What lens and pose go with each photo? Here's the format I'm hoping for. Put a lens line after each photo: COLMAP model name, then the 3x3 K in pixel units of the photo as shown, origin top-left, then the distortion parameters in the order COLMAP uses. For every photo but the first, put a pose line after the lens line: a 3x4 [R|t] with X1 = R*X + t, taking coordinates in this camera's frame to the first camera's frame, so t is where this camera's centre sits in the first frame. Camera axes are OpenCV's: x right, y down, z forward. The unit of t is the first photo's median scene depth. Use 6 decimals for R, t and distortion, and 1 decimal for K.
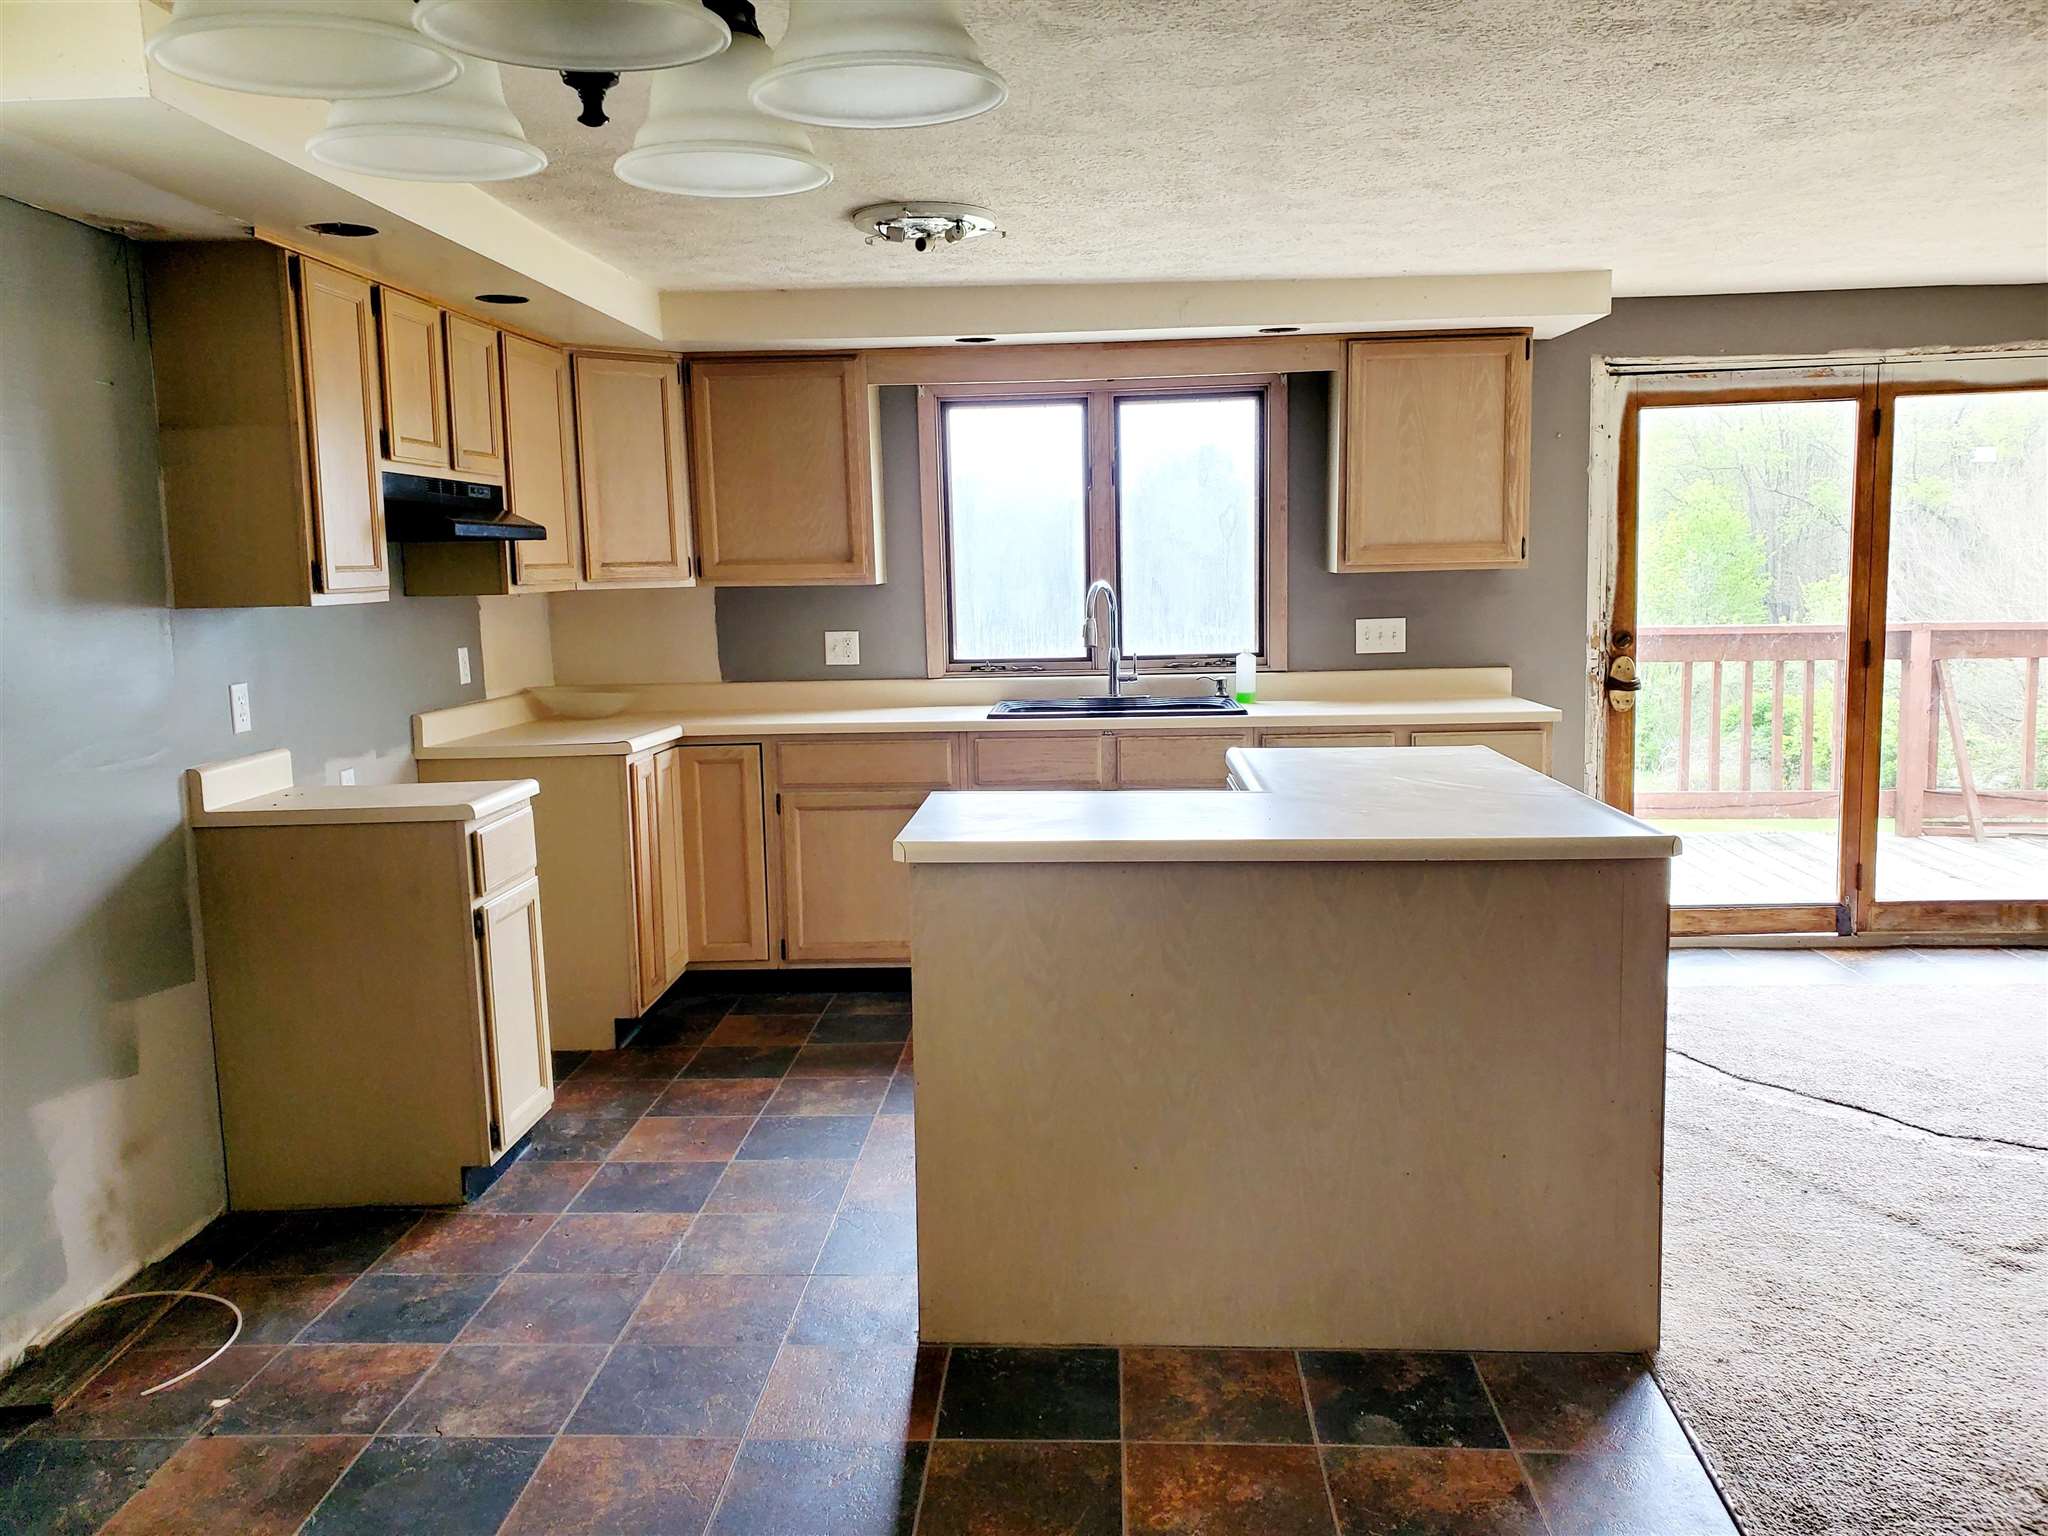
lens RADIAL K [[1575.8, 0, 1011.4], [0, 1575.8, 745.7], [0, 0, 1]] dist [0.101606, -0.078048]
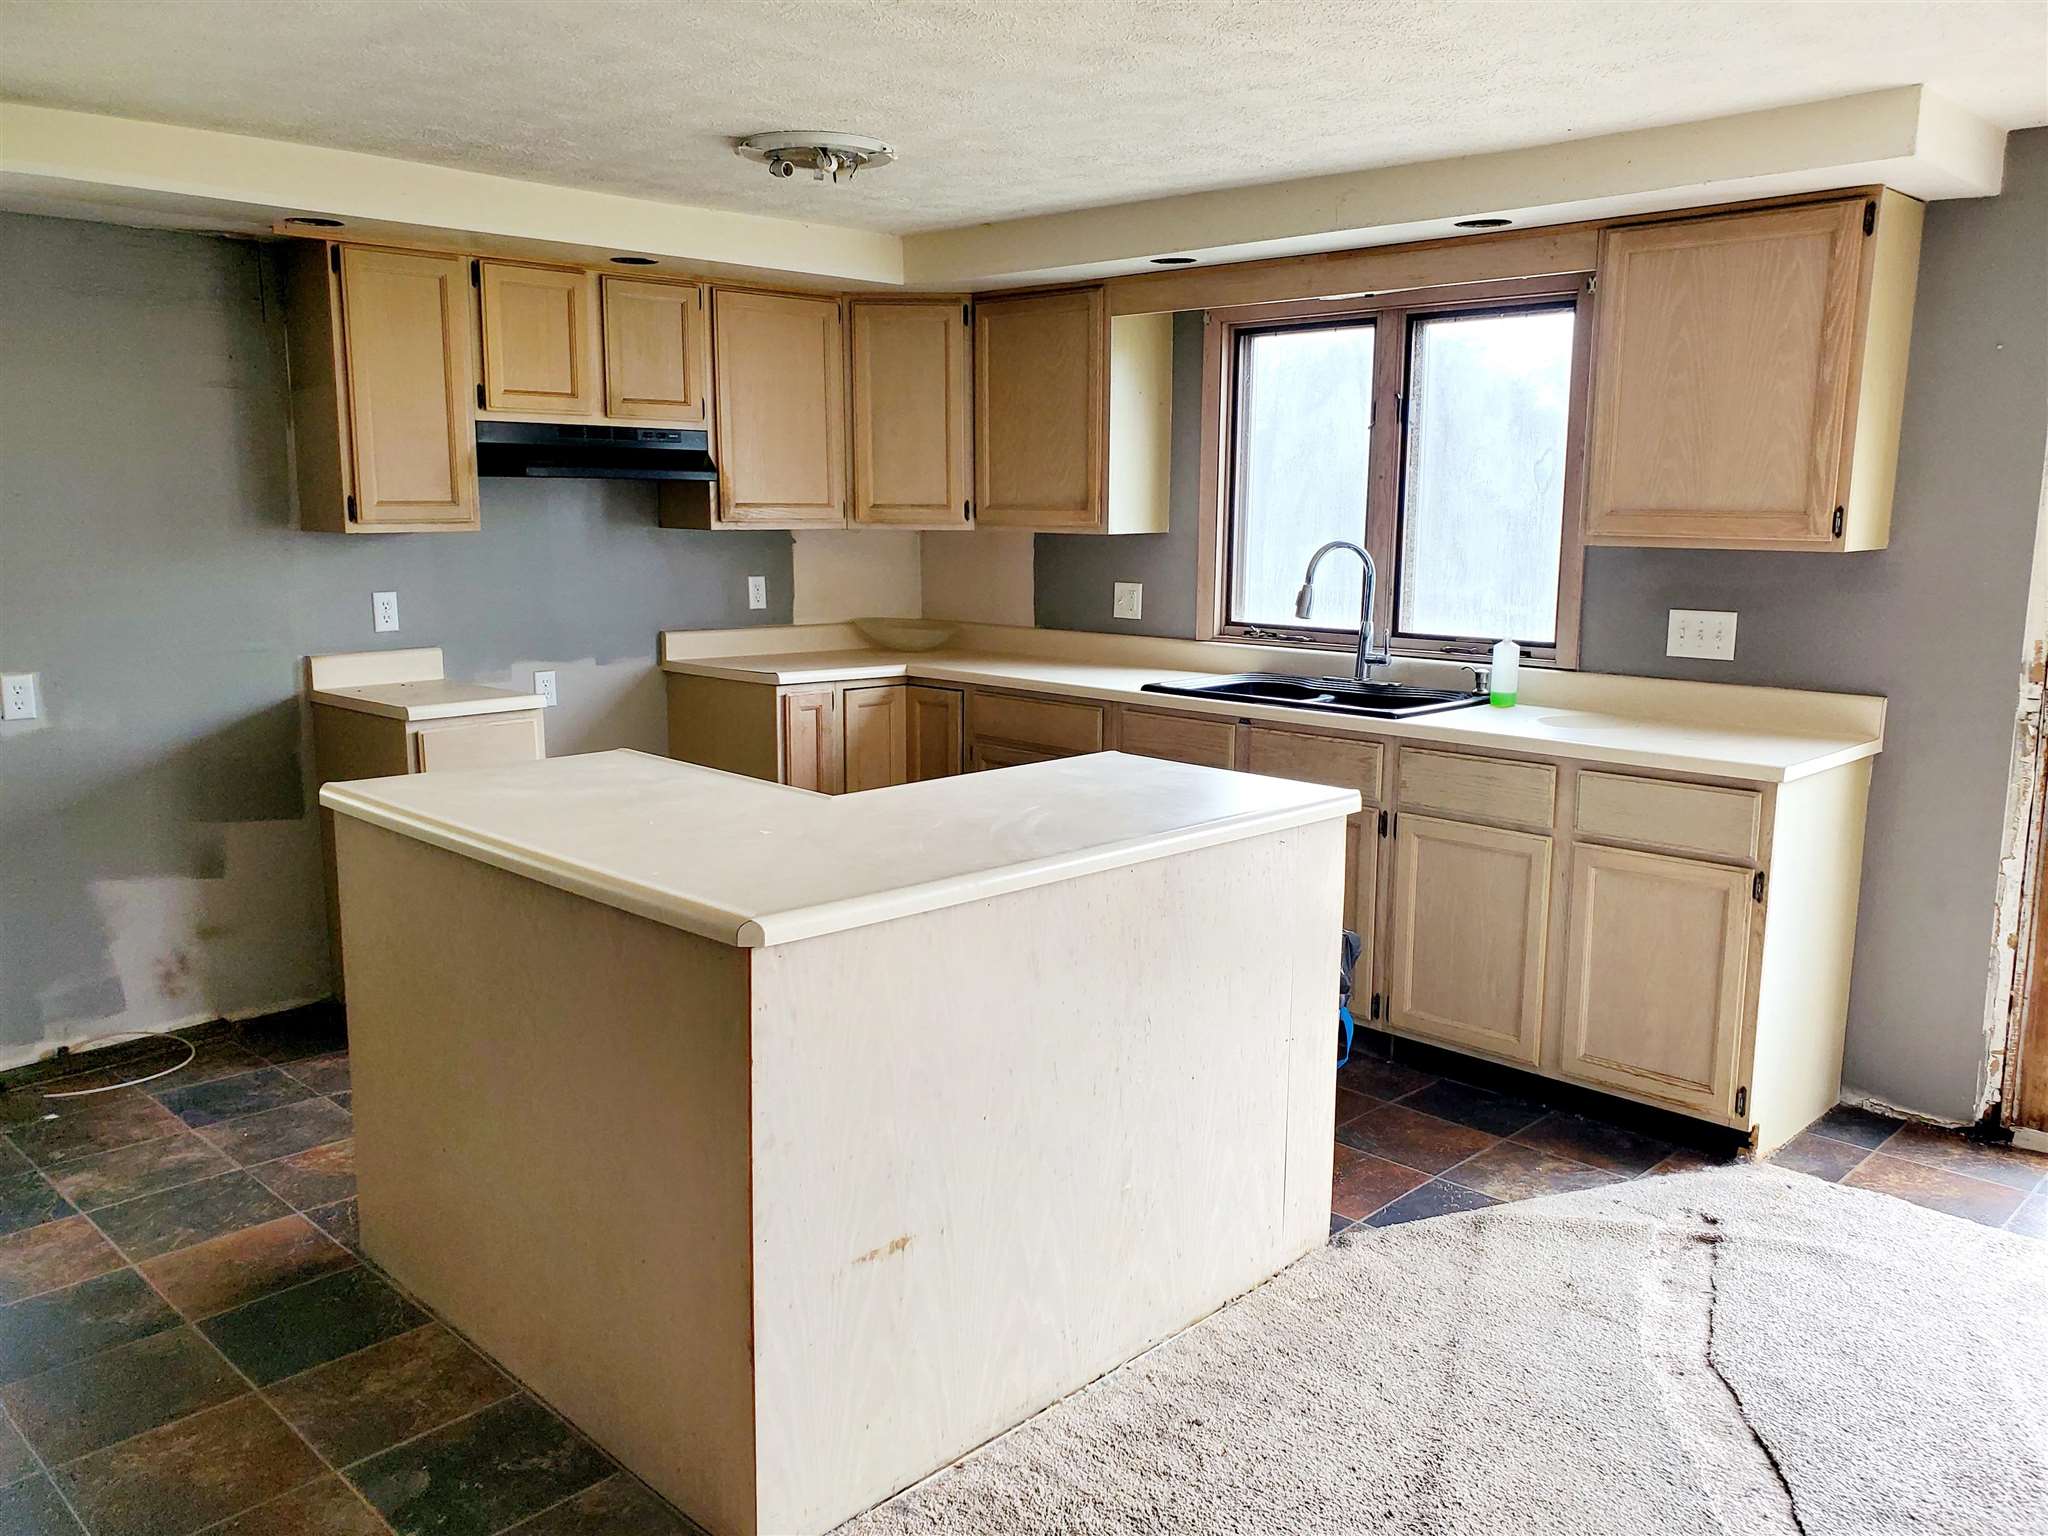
lens RADIAL K [[1565.2, 0, 1024.0], [0, 1565.2, 768.0], [0, 0, 1]] dist [0.078970, -0.142304]
pose [[0.763356, 0.138253, -0.631010, 0.476736], [-0.099803, 0.990341, 0.096246, -0.049091], [0.638221, -0.010493, 0.769781, 0.251558]]
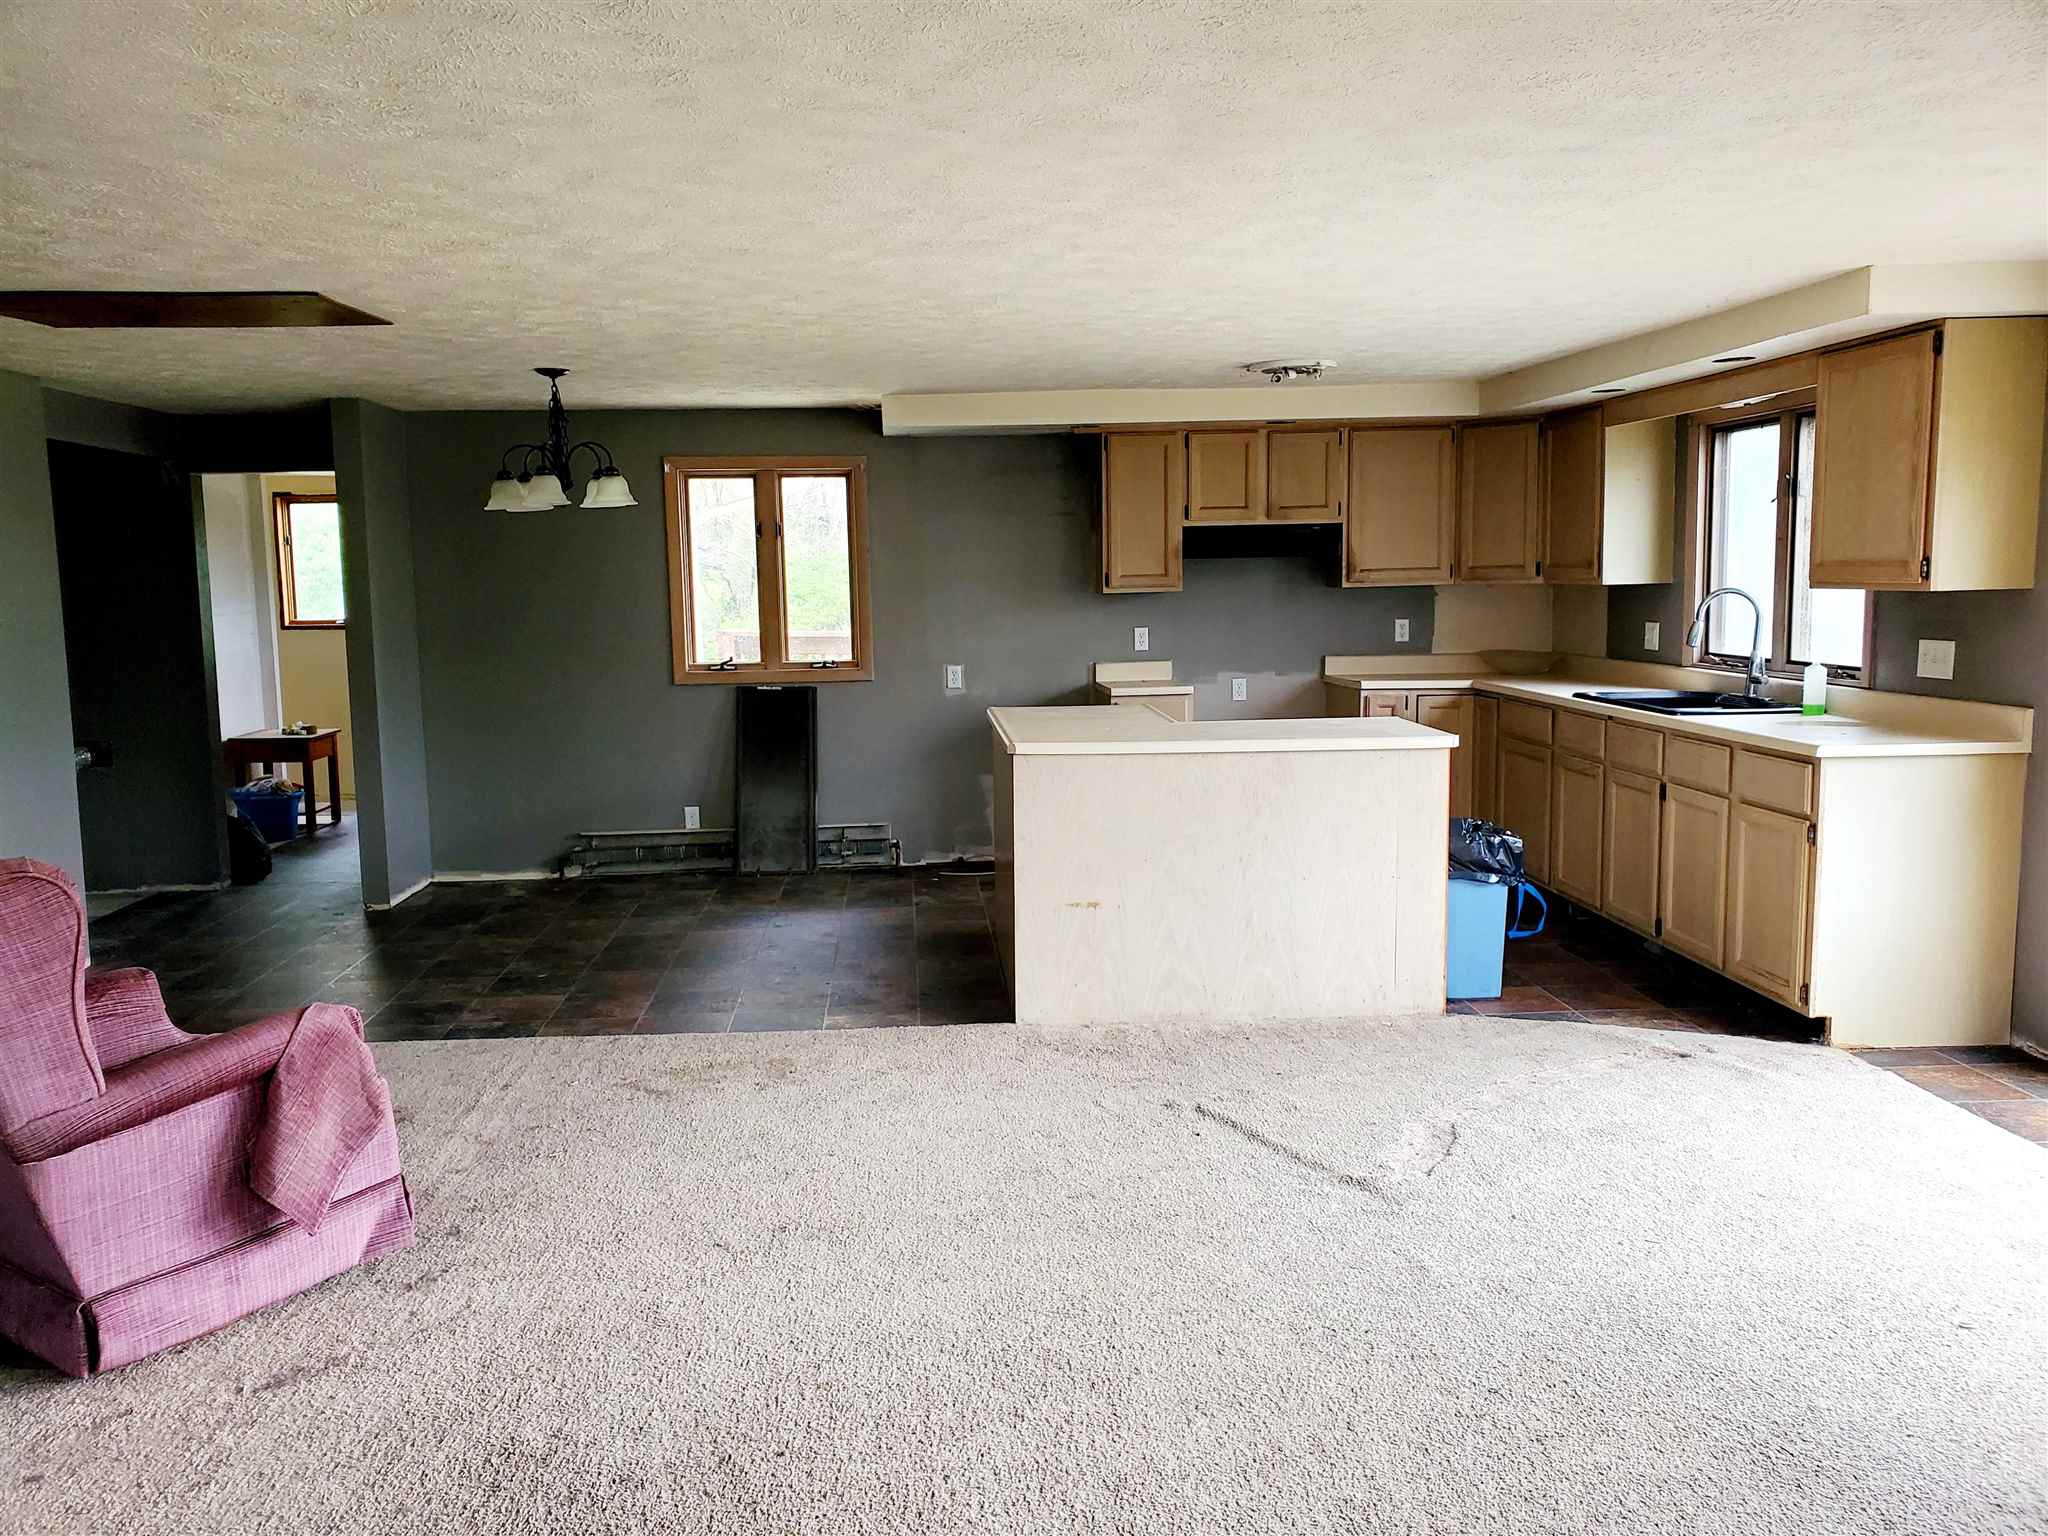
lens RADIAL K [[1565.2, 0, 1024.0], [0, 1565.2, 768.0], [0, 0, 1]] dist [0.078970, -0.142304]
pose [[0.149060, 0.144789, -0.978170, 1.087058], [-0.100219, 0.986340, 0.130727, -0.076418], [0.983736, 0.078545, 0.161535, 0.354479]]
